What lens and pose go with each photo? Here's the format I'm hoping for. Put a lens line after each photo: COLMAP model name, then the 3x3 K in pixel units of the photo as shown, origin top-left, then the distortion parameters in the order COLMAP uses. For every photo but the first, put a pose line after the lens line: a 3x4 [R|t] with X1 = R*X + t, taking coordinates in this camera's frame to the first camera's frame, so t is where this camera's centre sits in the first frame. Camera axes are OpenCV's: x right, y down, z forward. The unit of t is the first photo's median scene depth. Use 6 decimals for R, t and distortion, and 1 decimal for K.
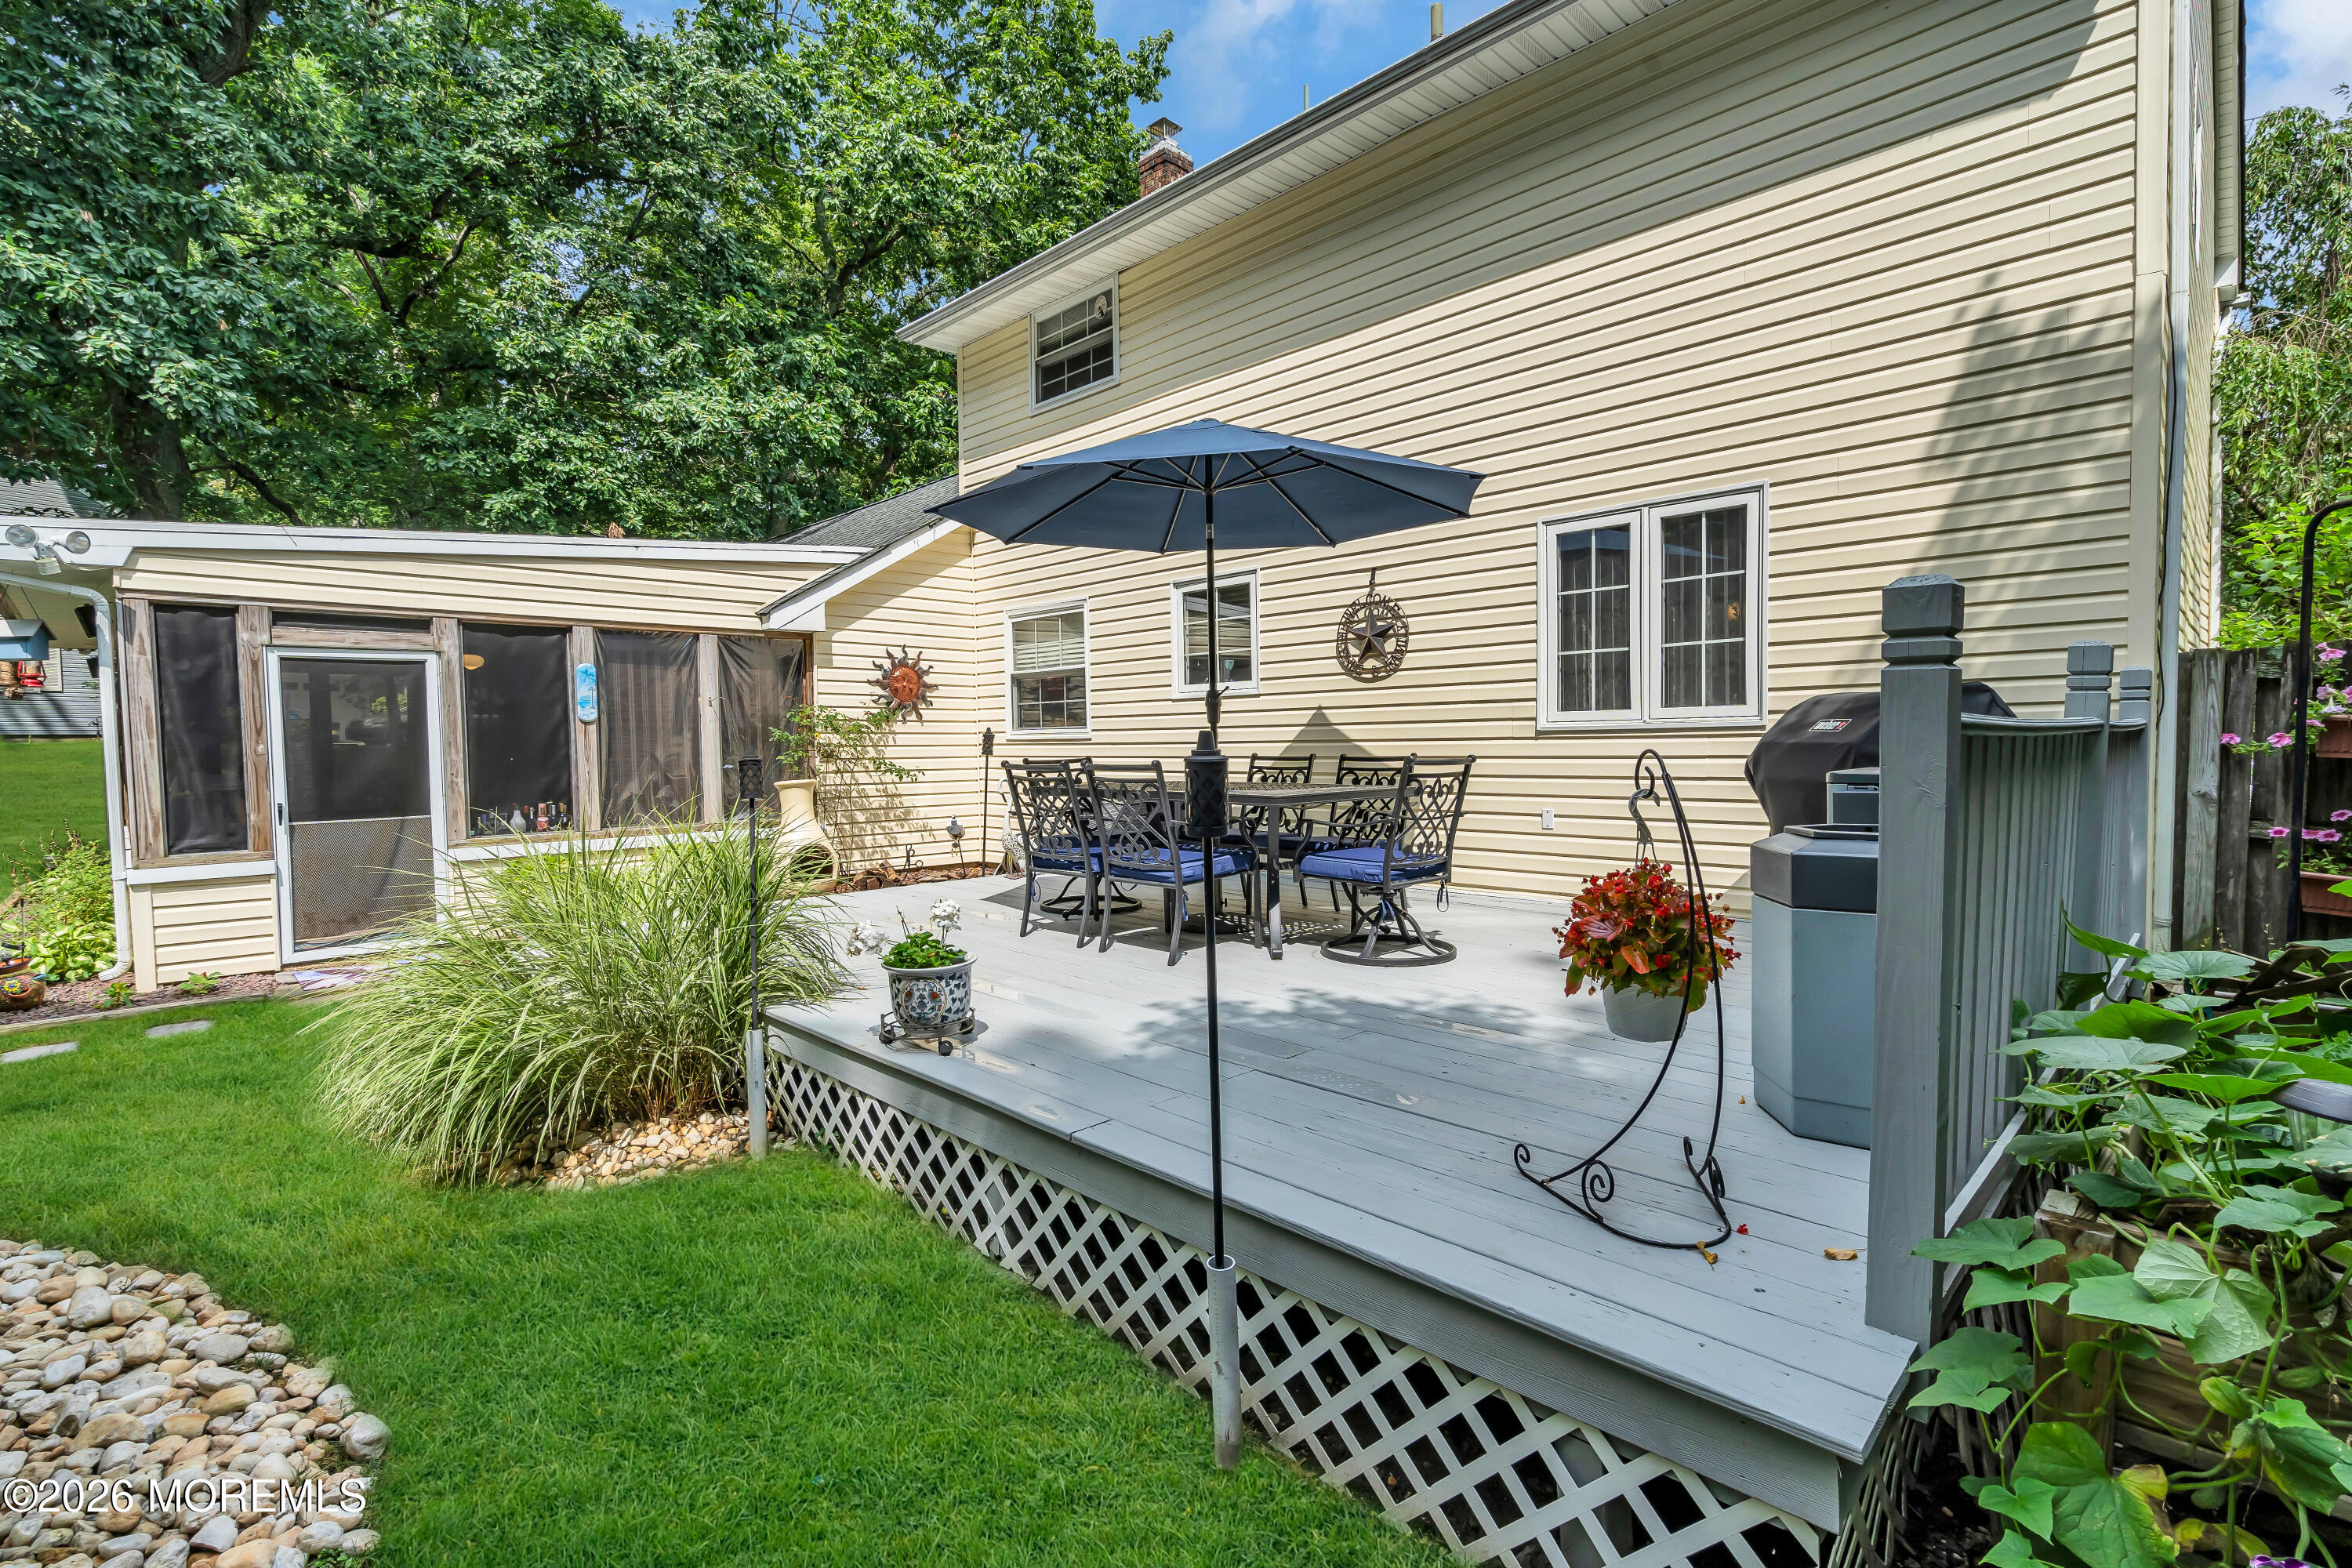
lens RADIAL K [[1065.5, 0, 1164.1], [0, 1065.5, 779.2], [0, 0, 1]] dist [-0.002105, 0.000689]
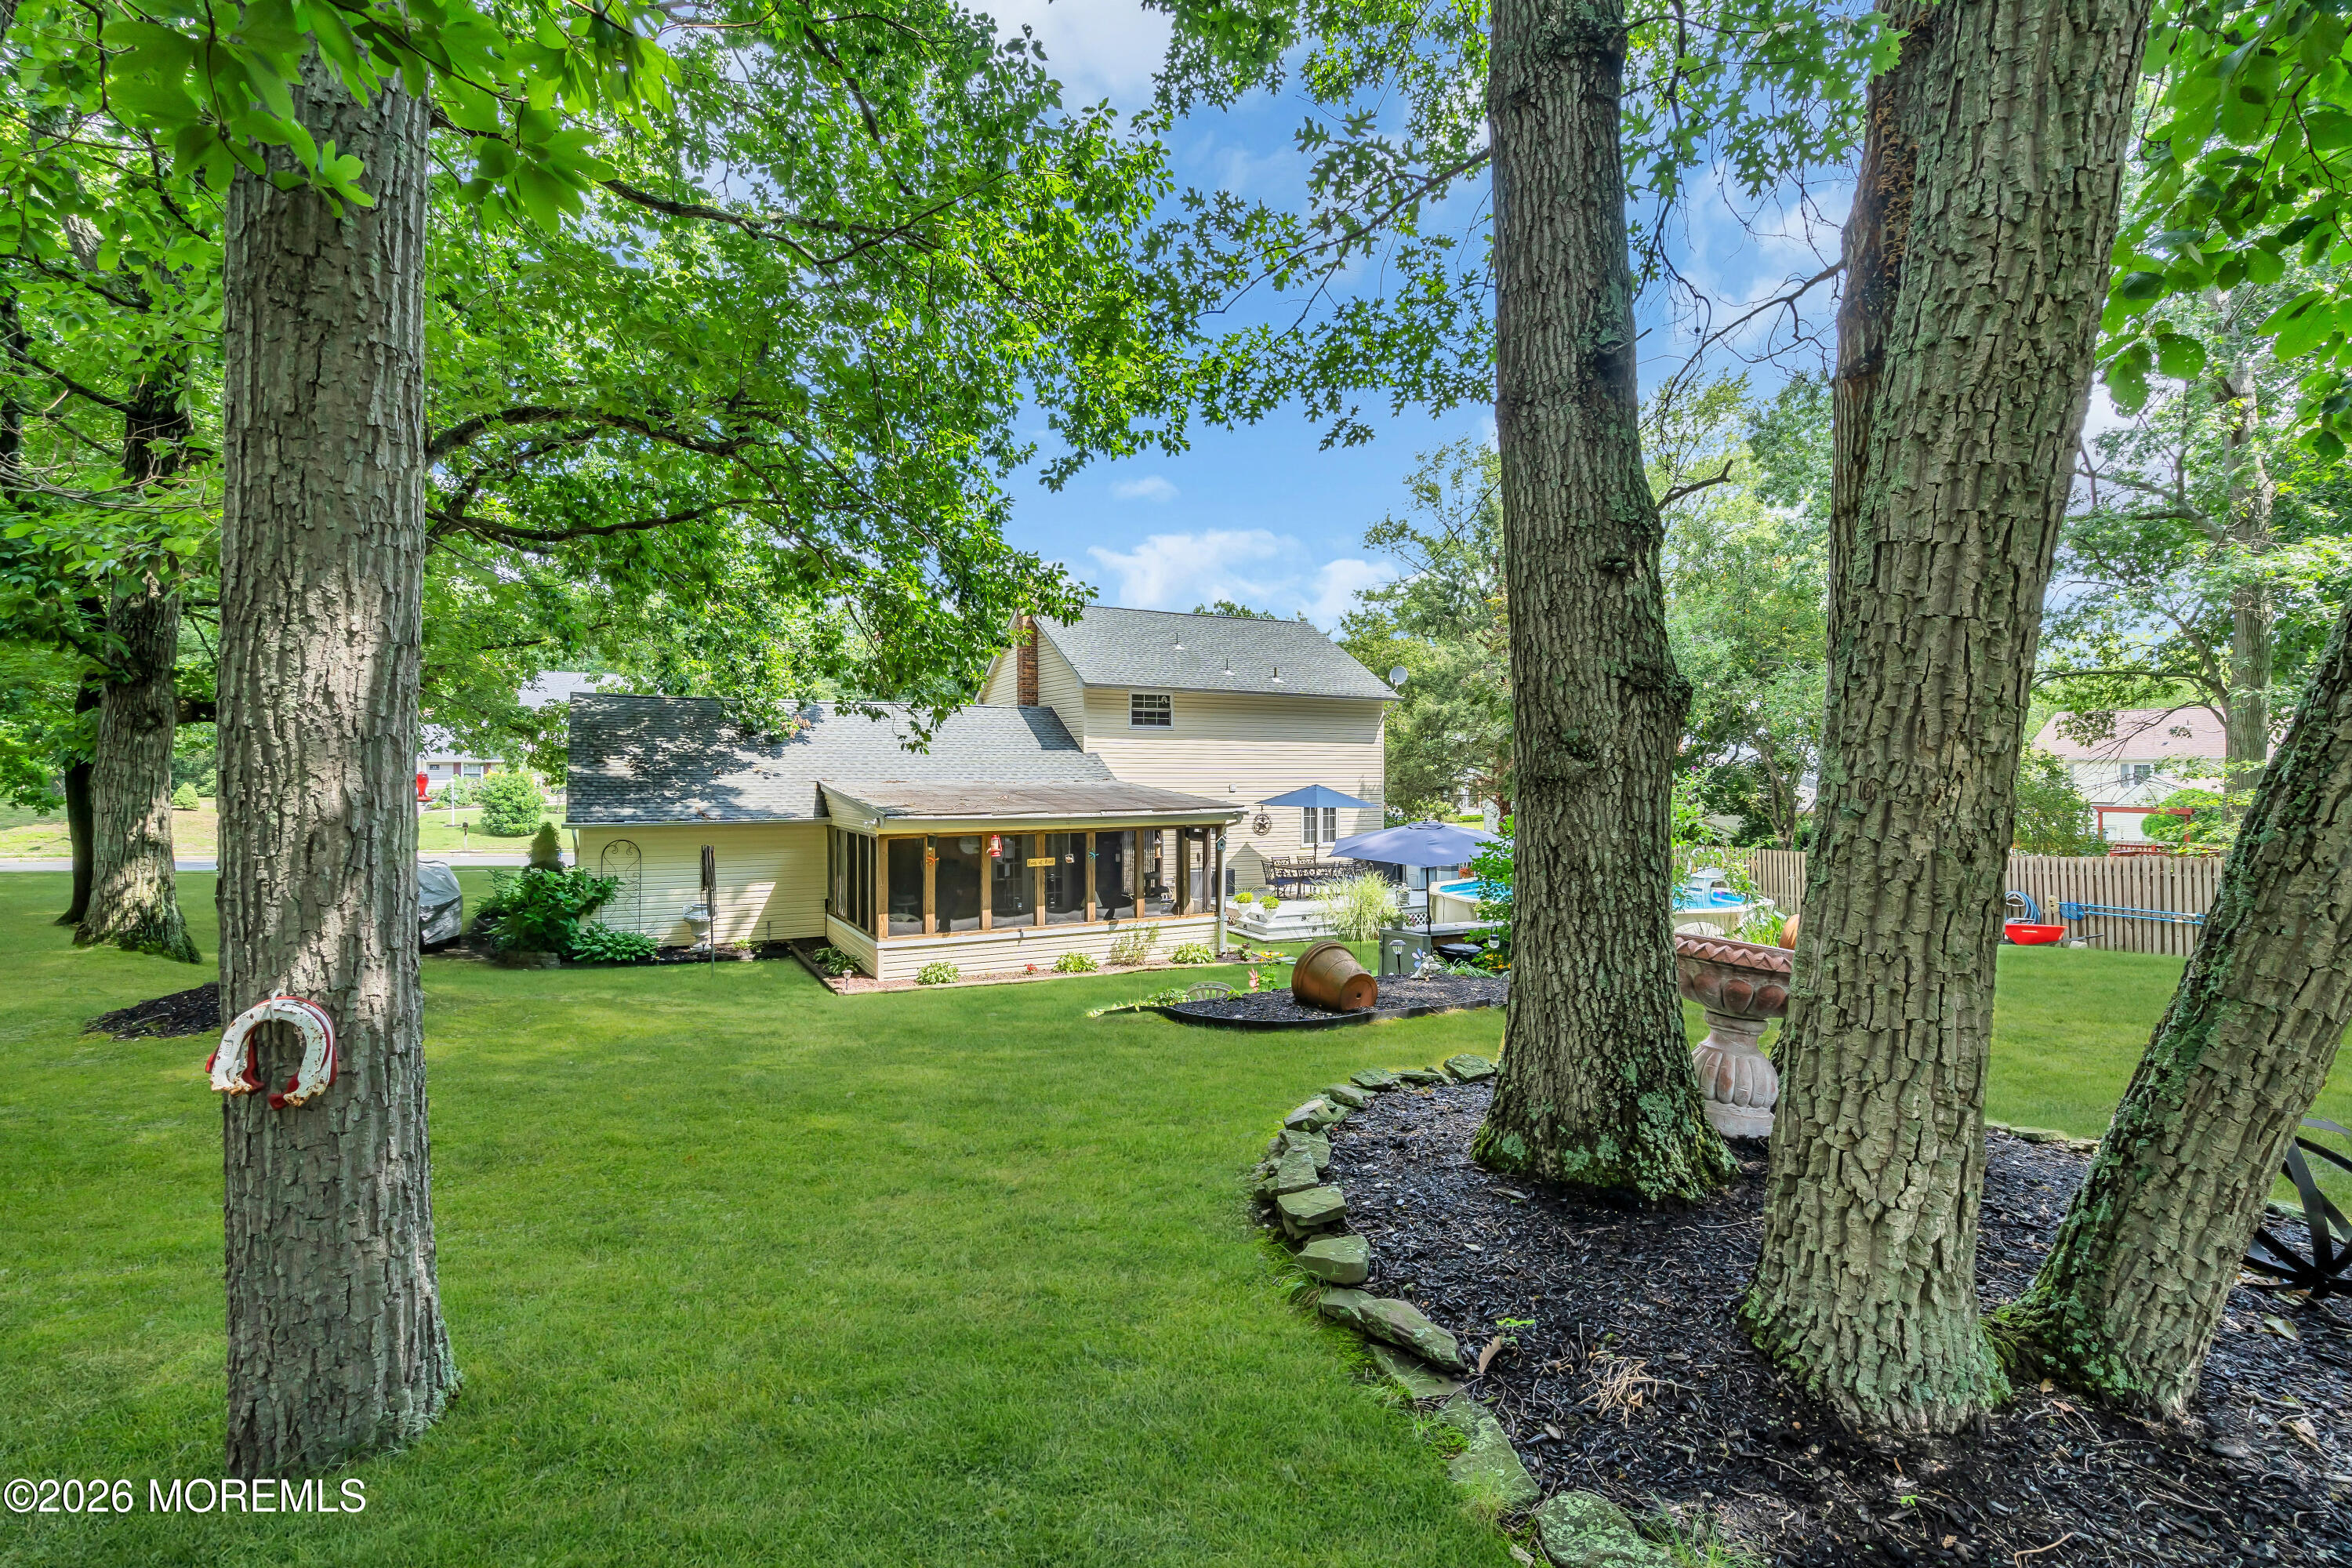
lens RADIAL K [[1068.3, 0, 1168.2], [0, 1068.3, 781.3], [0, 0, 1]] dist [-0.003249, 0.000345]
pose [[0.276241, 0.013591, 0.960992, -3.717058], [0.034840, 0.999101, -0.024145, -0.216482], [-0.960457, 0.040151, 0.275519, 0.299240]]
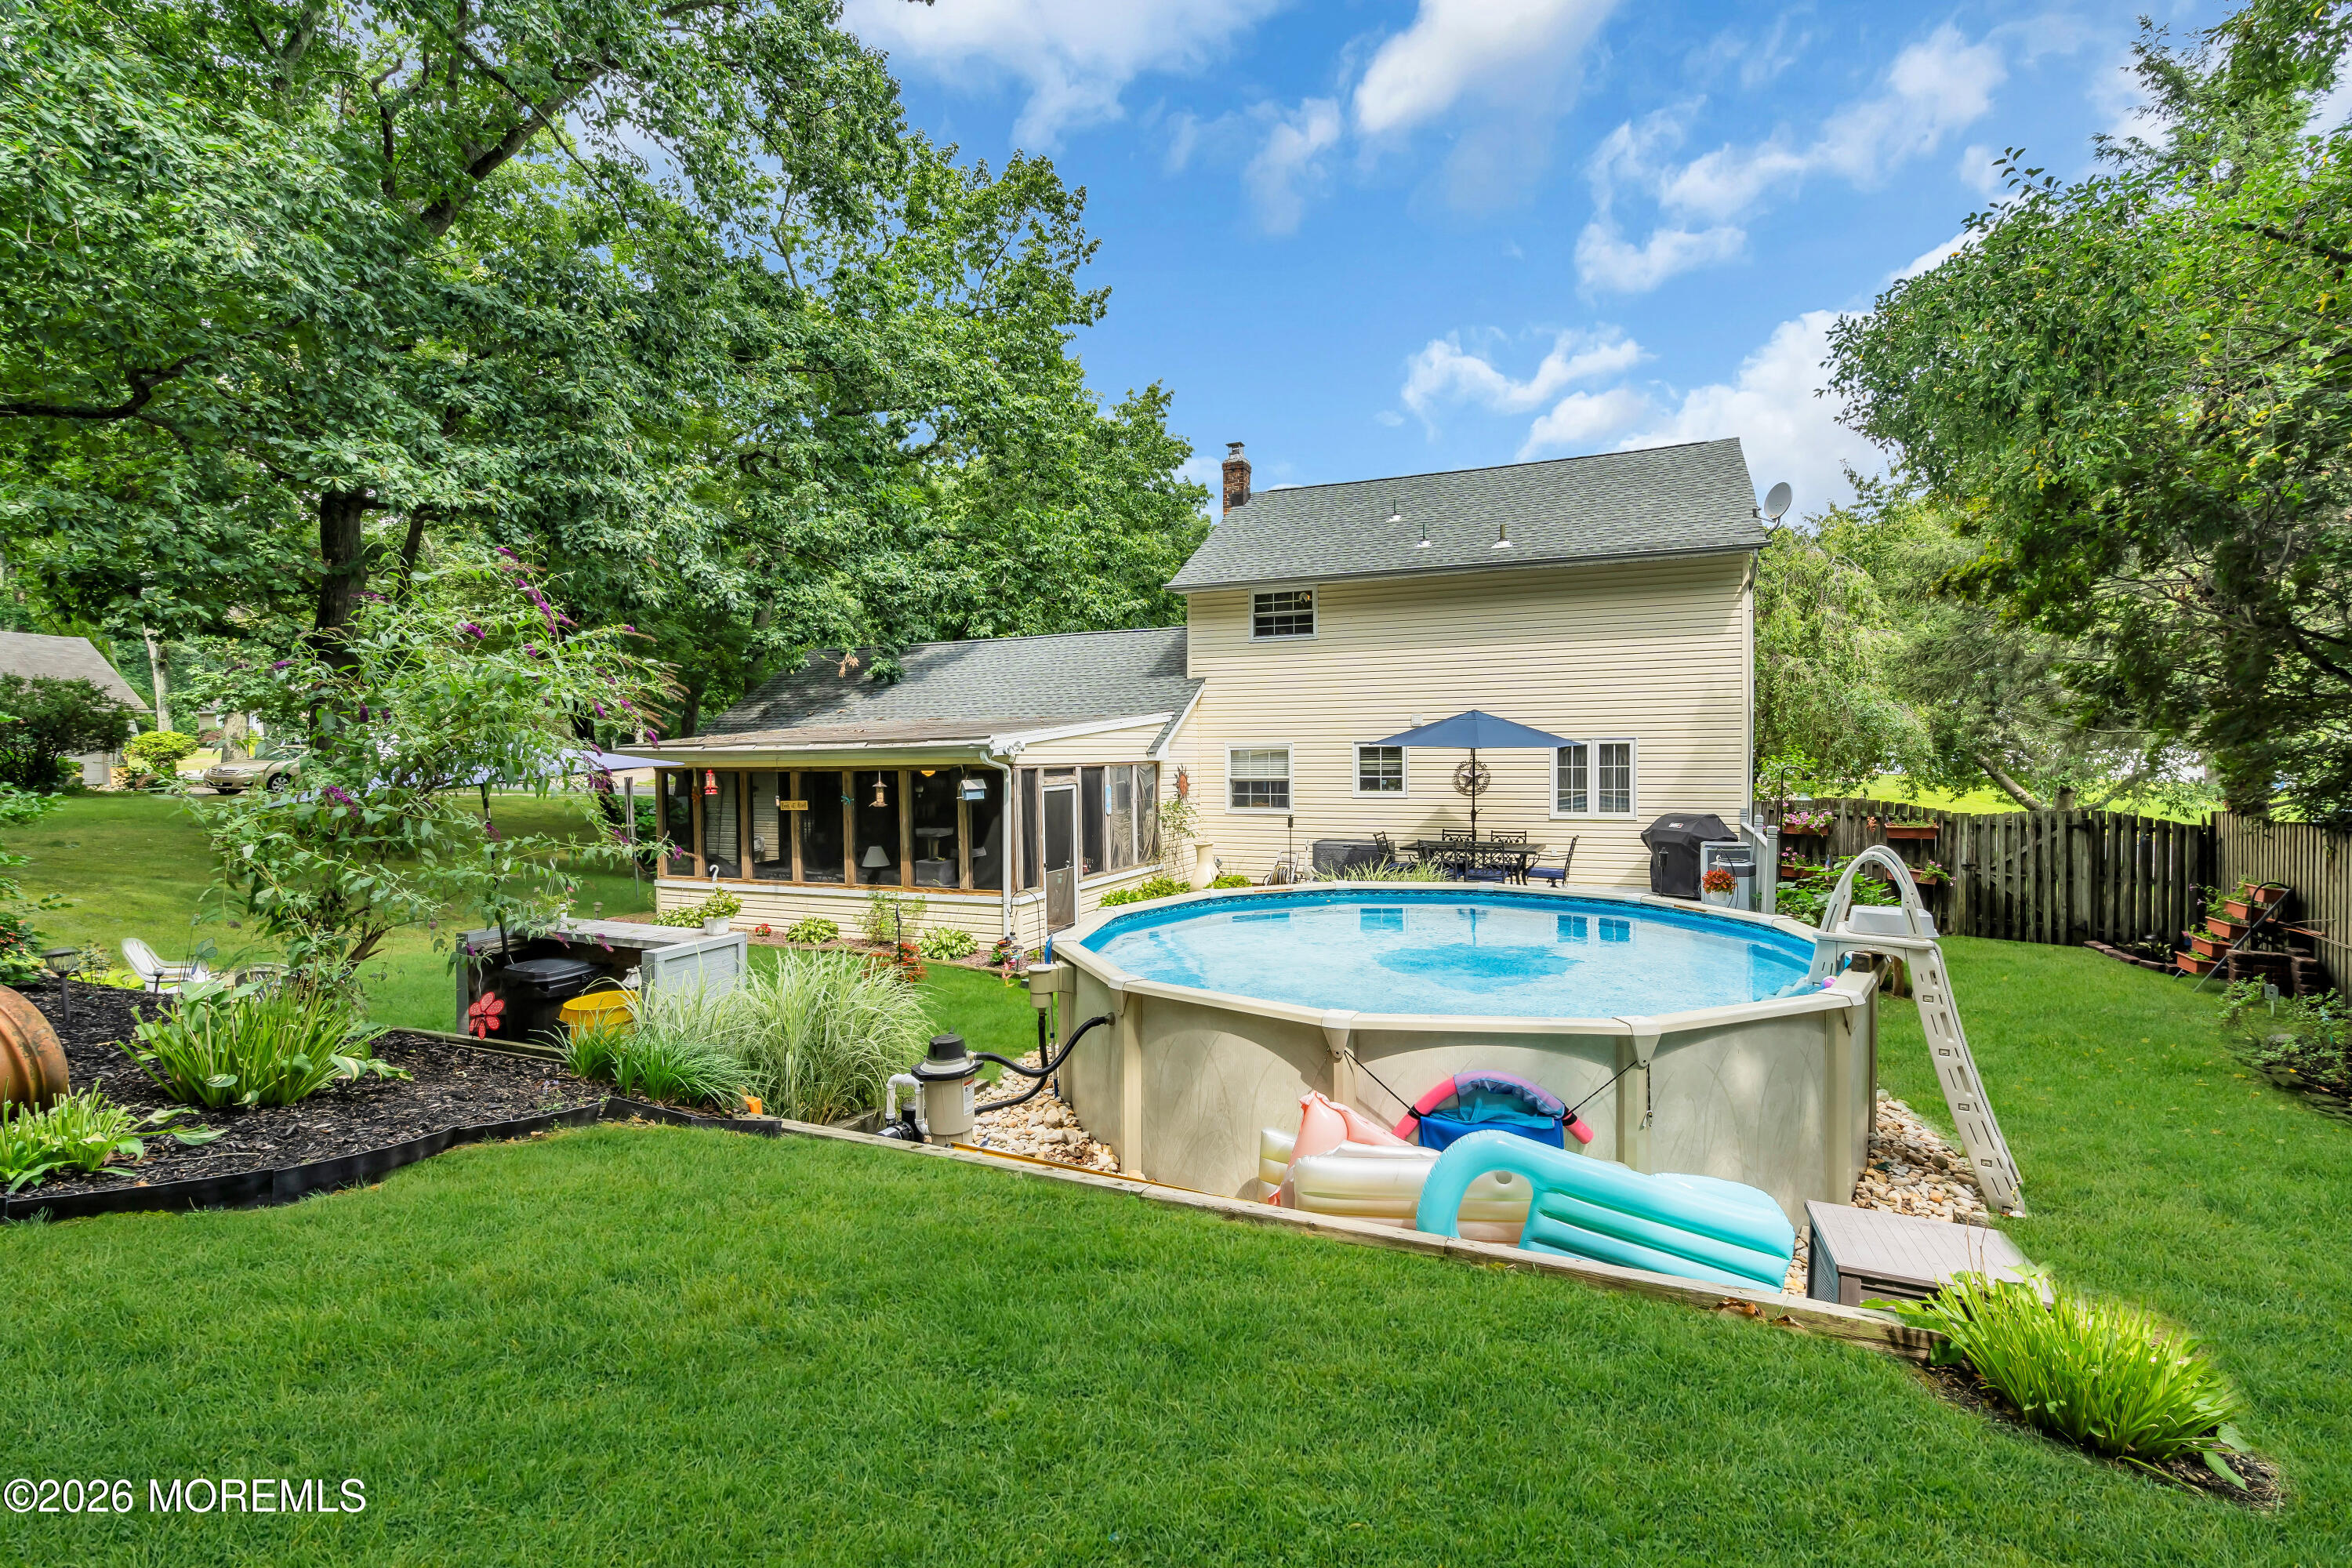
lens RADIAL K [[1064.5, 0, 1176.0], [0, 1064.5, 784.0], [0, 0, 1]] dist [0.002061, 0.000513]
pose [[0.925639, -0.005104, 0.378373, -1.384955], [0.009203, 0.999917, -0.009026, -0.109292], [-0.378295, 0.011837, 0.925609, -0.993151]]
